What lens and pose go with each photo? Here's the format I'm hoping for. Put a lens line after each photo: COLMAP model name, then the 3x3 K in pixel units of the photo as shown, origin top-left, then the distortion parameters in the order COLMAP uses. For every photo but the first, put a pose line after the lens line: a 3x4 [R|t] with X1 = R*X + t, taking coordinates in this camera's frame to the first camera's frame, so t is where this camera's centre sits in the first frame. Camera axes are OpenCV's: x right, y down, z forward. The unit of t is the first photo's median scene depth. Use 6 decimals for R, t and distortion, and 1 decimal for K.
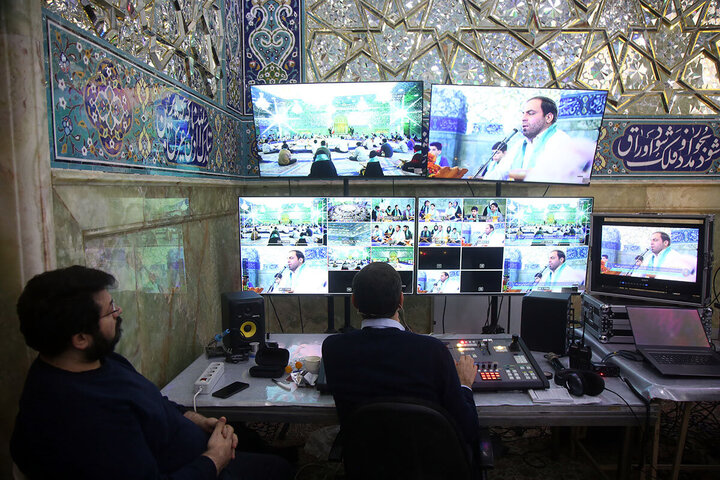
lens RADIAL K [[528.3, 0, 360.1], [0, 528.3, 238.9], [0, 0, 1]] dist [-0.068761, 0.005152]
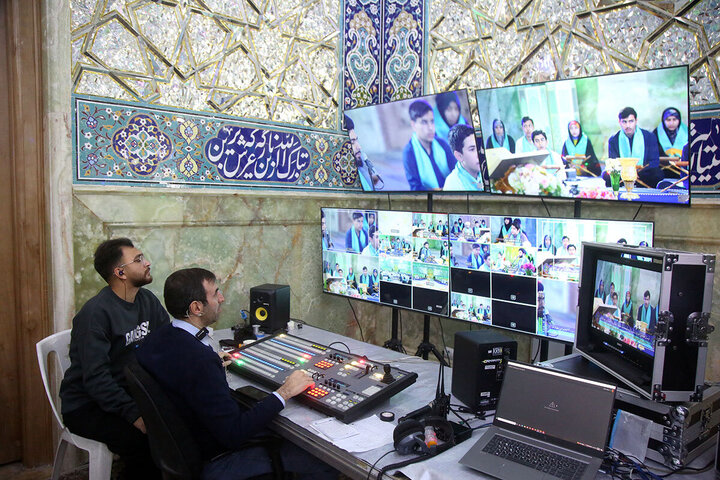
lens RADIAL K [[526.7, 0, 360.0], [0, 526.7, 243.4], [0, 0, 1]] dist [-0.086697, -0.003240]
pose [[0.702120, 0.075135, -0.708084, 0.643478], [-0.090031, 0.995804, 0.016392, -0.026375], [0.706345, 0.052240, 0.705938, 0.229593]]
